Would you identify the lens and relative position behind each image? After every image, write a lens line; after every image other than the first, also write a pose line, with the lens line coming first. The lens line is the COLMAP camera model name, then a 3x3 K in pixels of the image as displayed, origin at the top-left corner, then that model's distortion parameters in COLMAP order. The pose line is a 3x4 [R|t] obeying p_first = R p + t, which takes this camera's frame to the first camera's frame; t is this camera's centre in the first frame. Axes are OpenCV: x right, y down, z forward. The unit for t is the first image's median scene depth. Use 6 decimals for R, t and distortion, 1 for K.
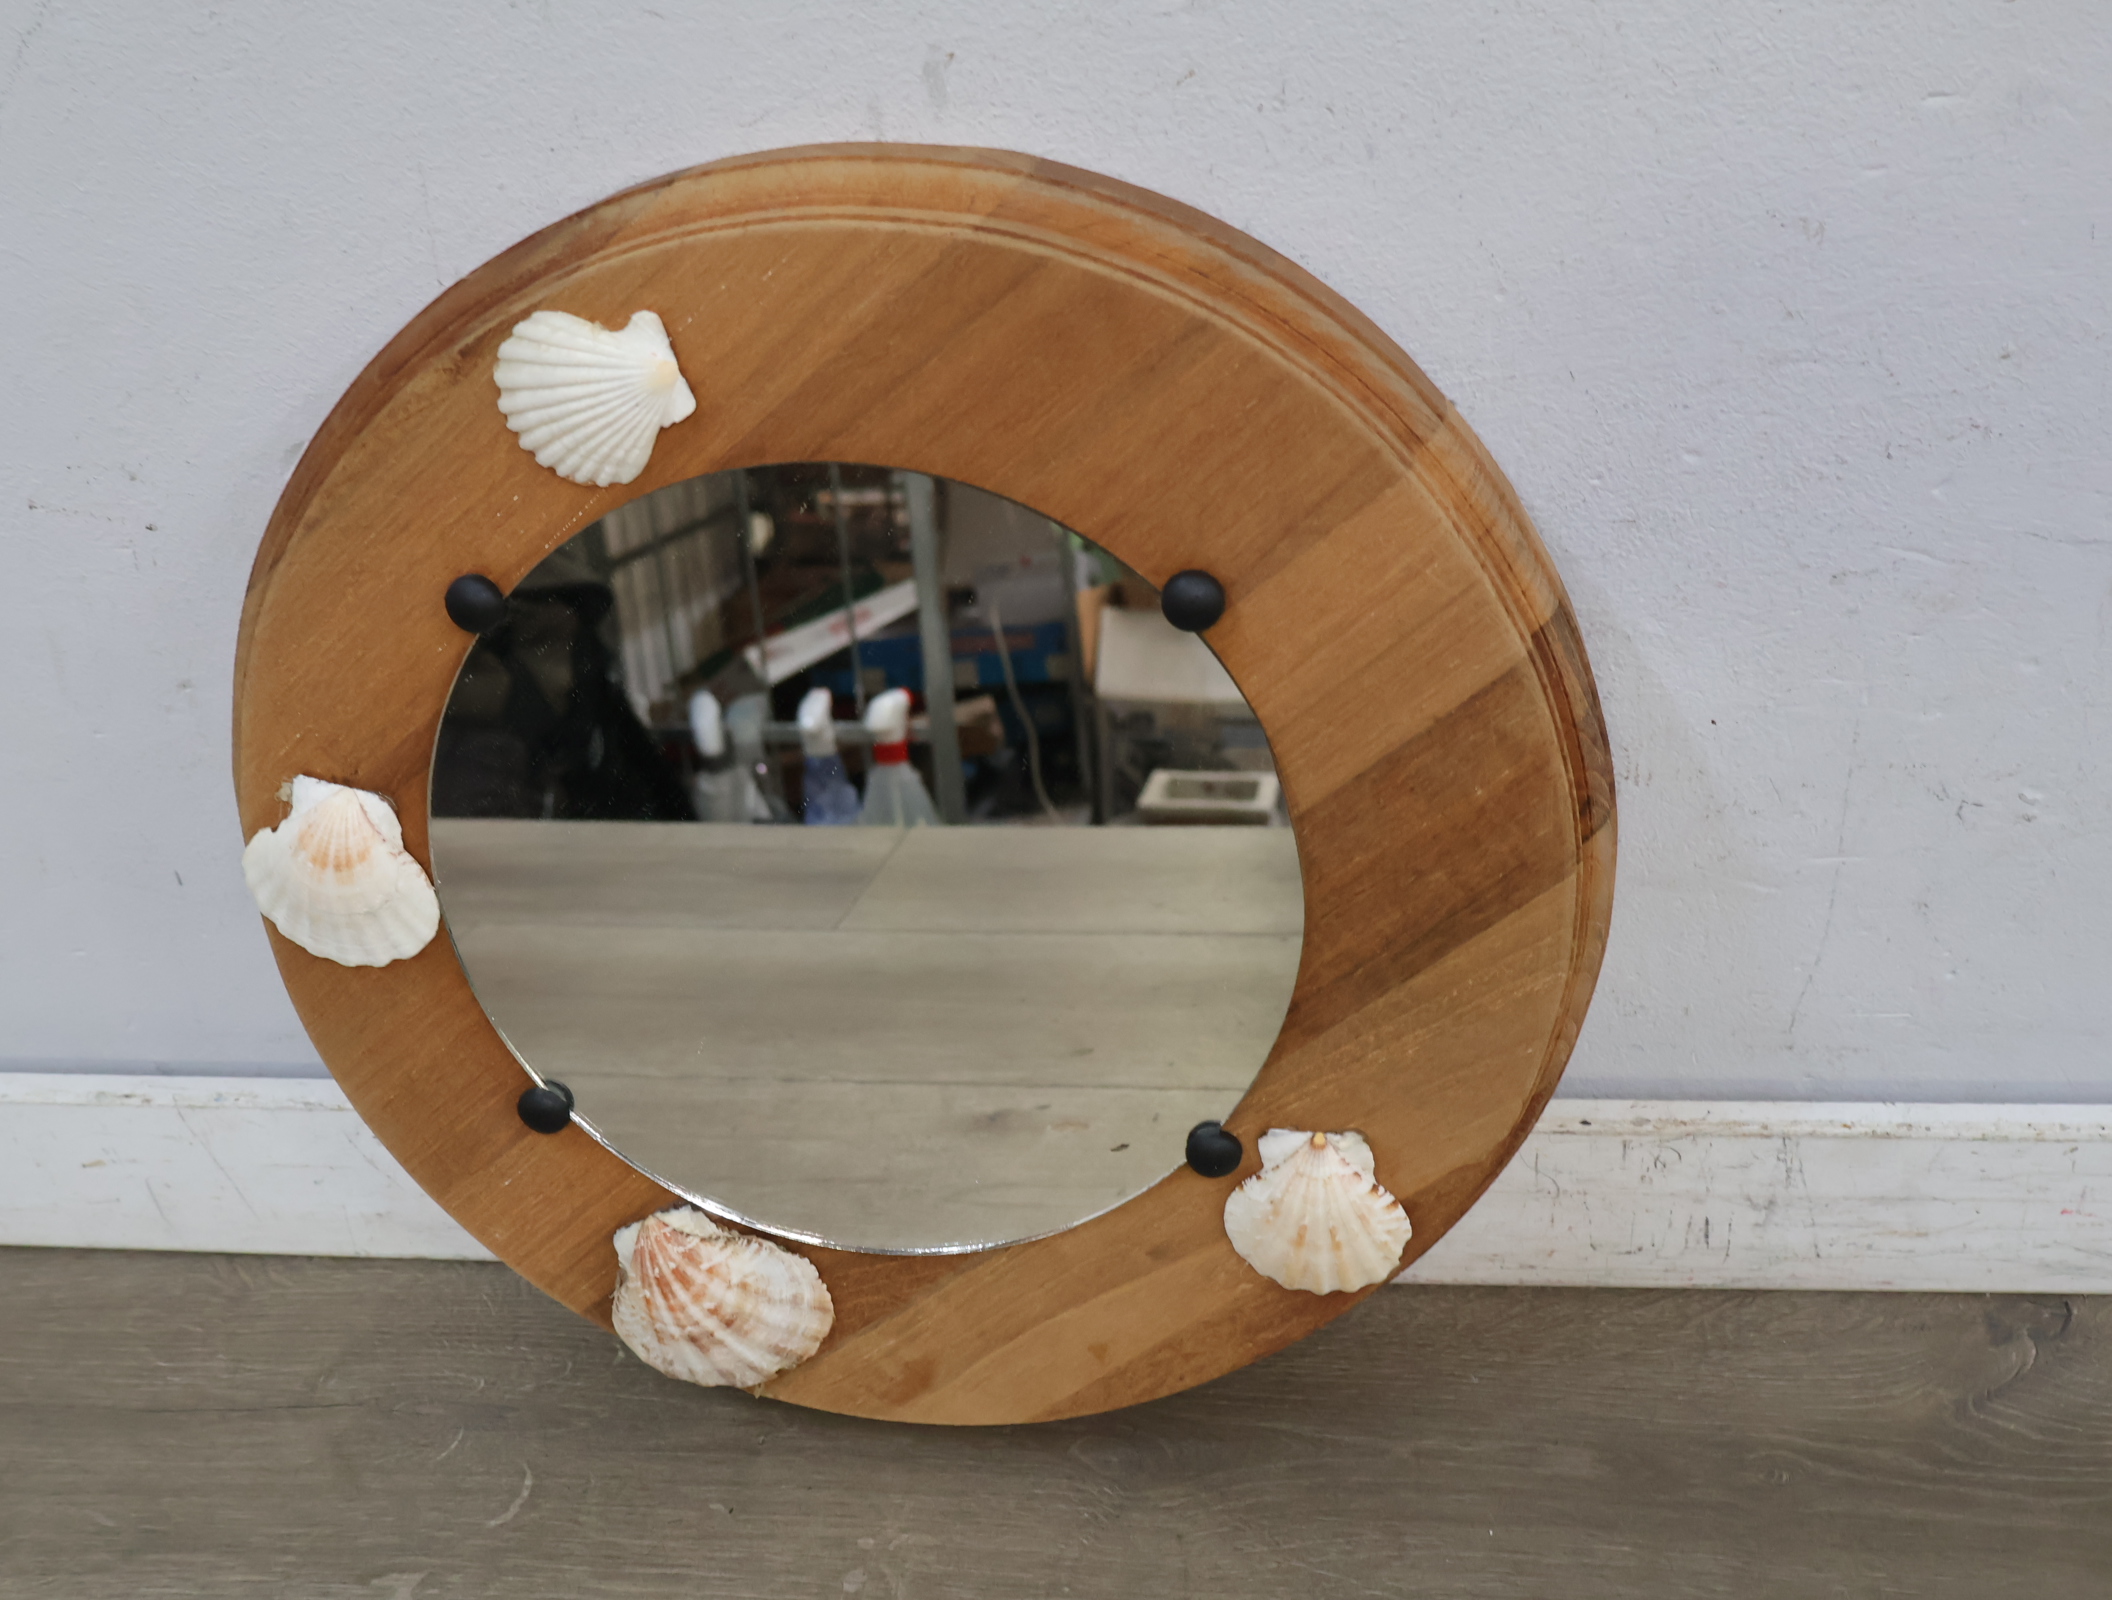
lens RADIAL K [[2140.0, 0, 1028.8], [0, 2140.0, 797.2], [0, 0, 1]] dist [0.005377, -0.002214]
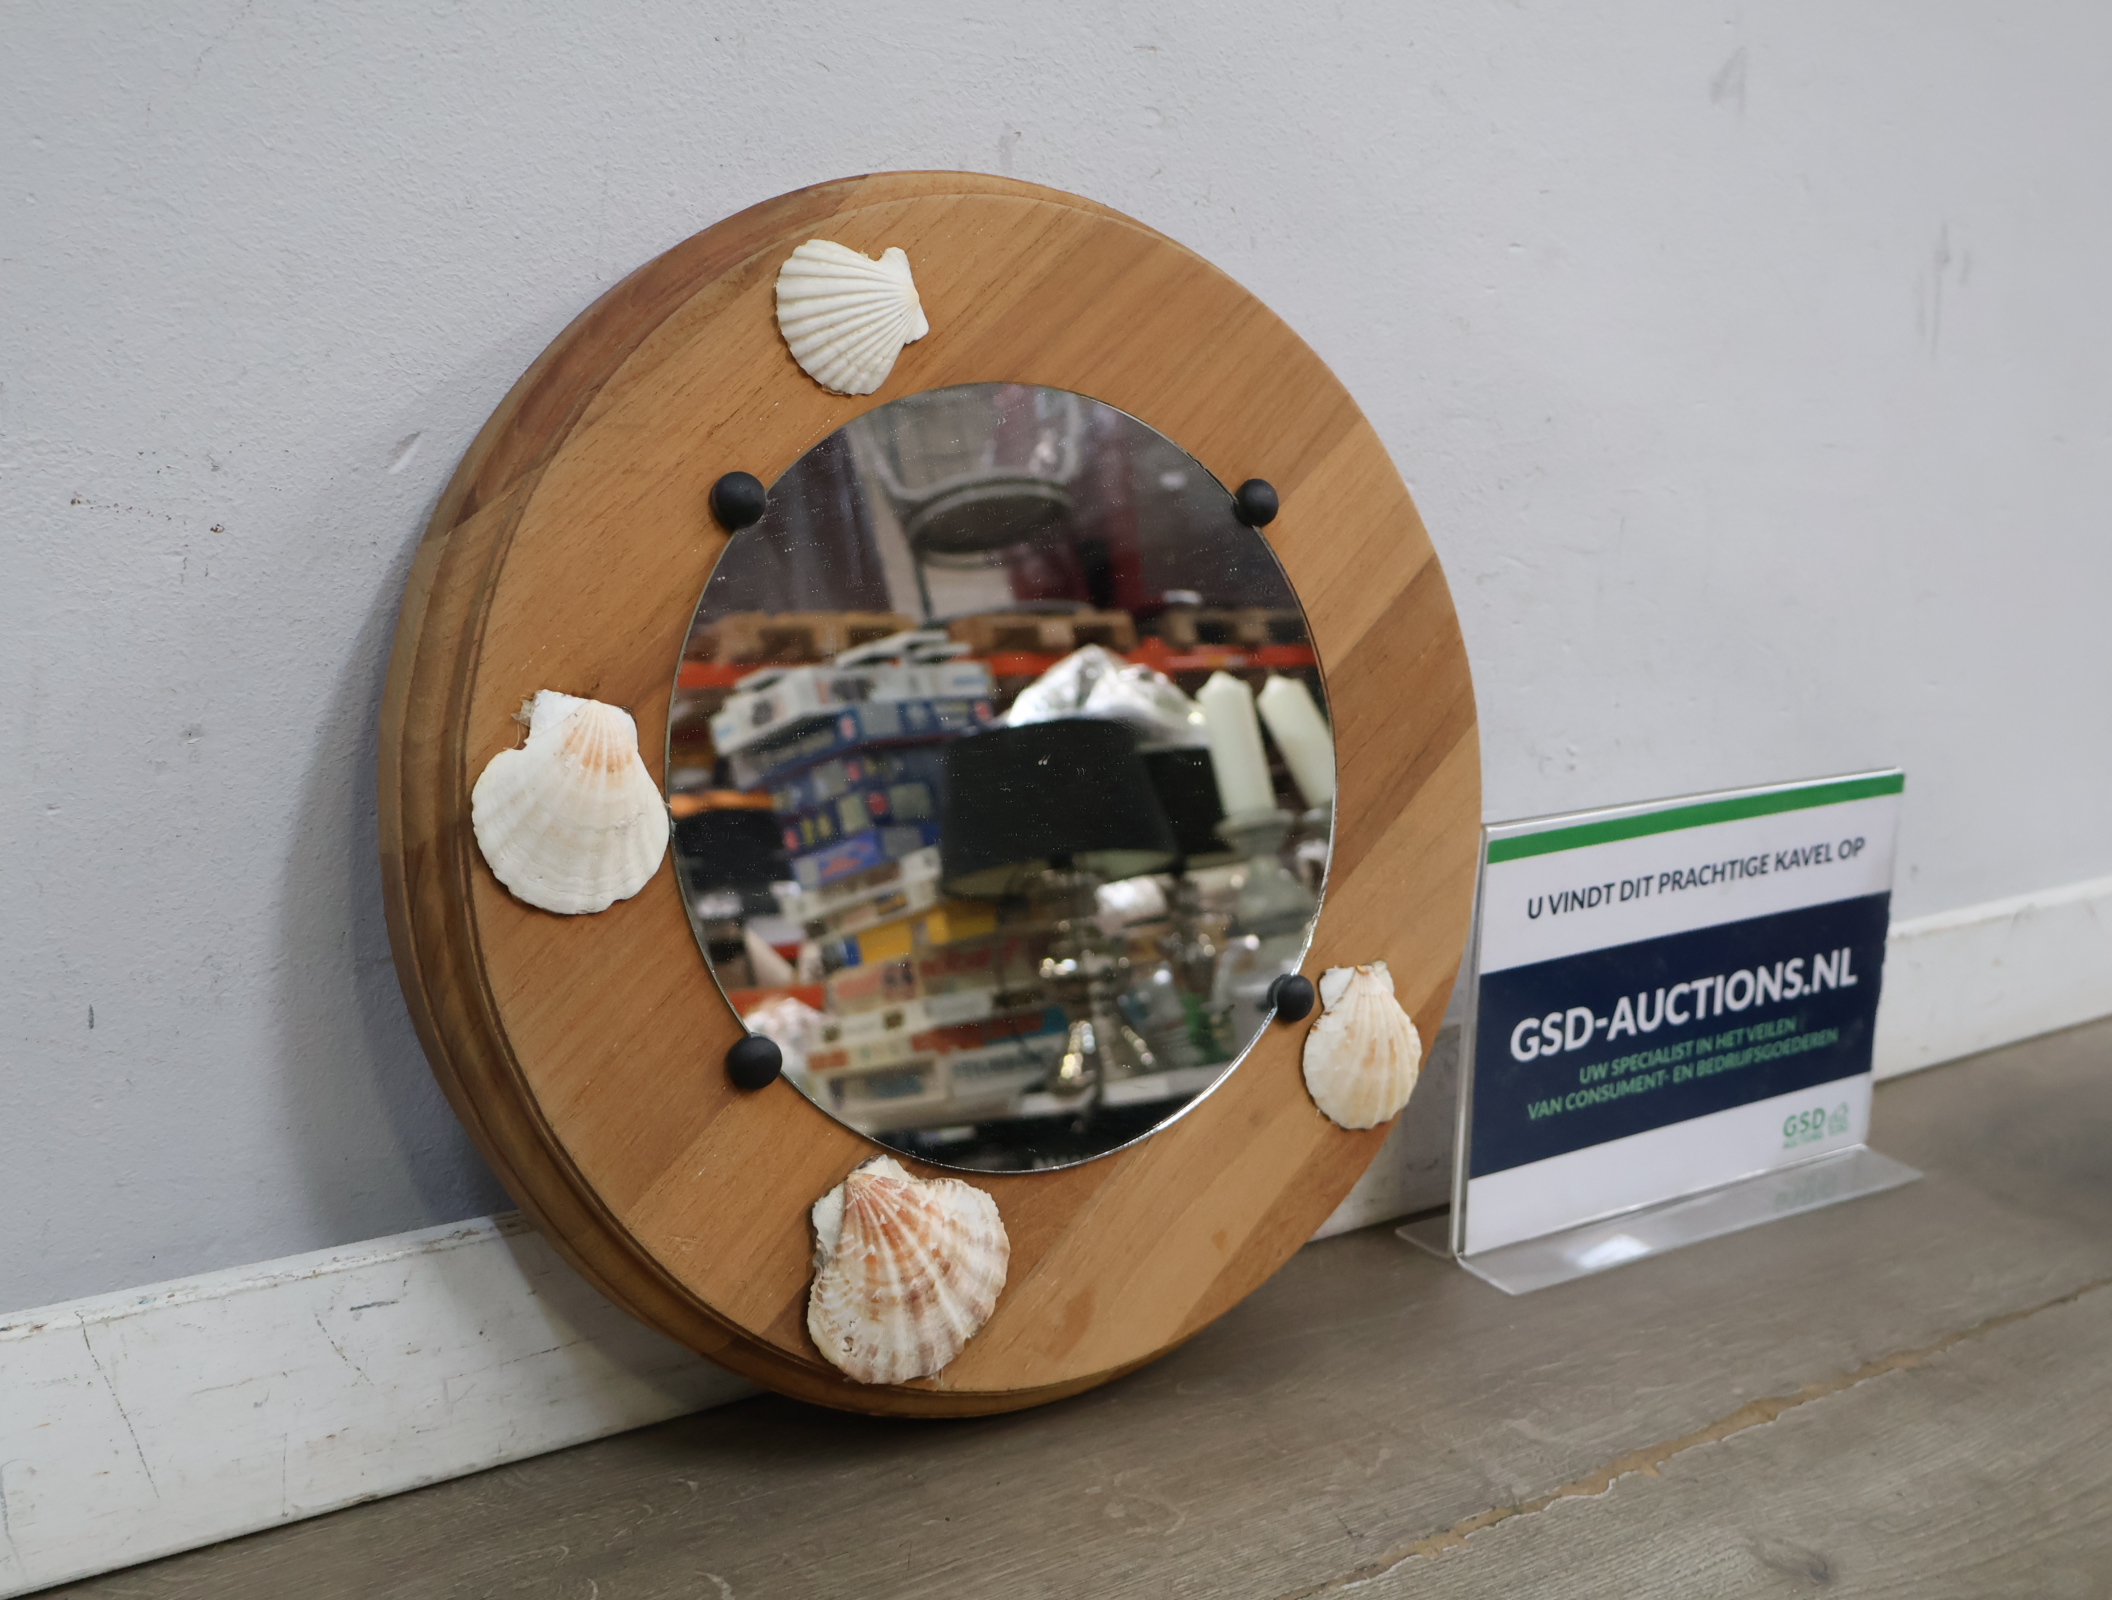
lens RADIAL K [[2150.7, 0, 1048.7], [0, 2150.7, 824.8], [0, 0, 1]] dist [0.009966, -0.008039]
pose [[0.748197, -0.015034, 0.663306, -0.817432], [0.309699, 0.892059, -0.329116, 0.436757], [-0.586760, 0.451669, 0.672091, 0.237265]]
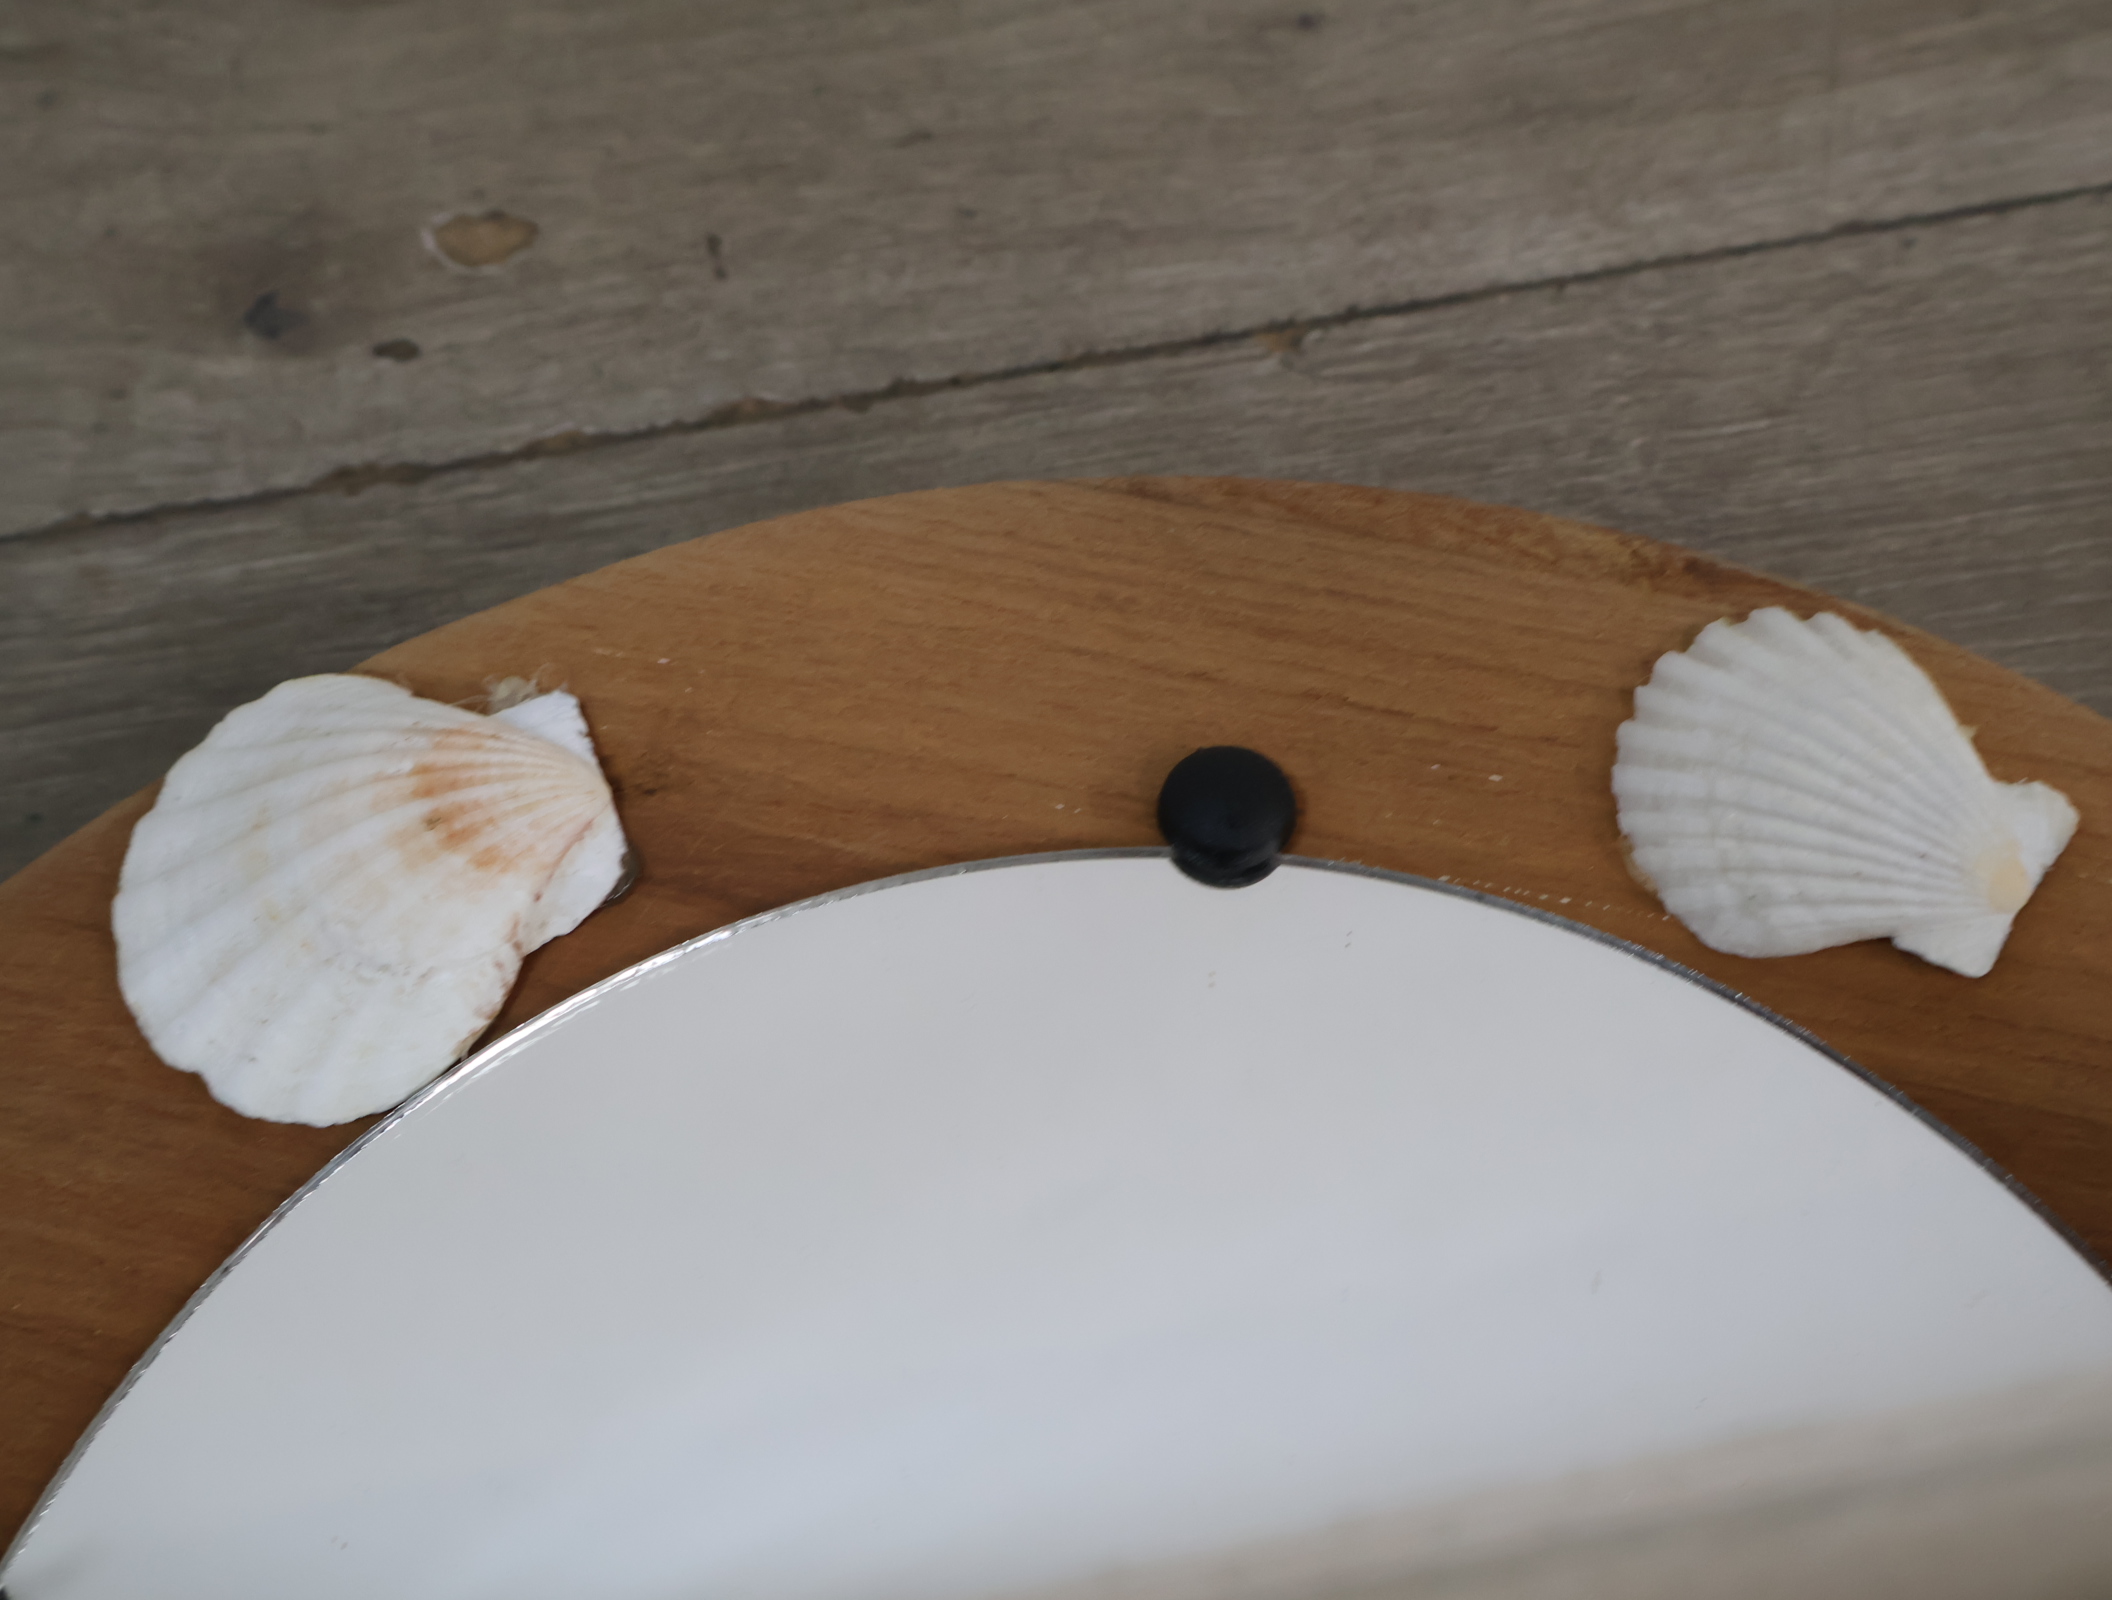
lens RADIAL K [[2427.6, 0, 1053.0], [0, 2427.6, 799.0], [0, 0, 1]] dist [0.019403, 0.020952]
pose [[0.551951, 0.779308, -0.296699, -0.124939], [-0.731695, 0.281960, -0.620581, 0.229870], [-0.399966, 0.559623, 0.725844, 0.615717]]
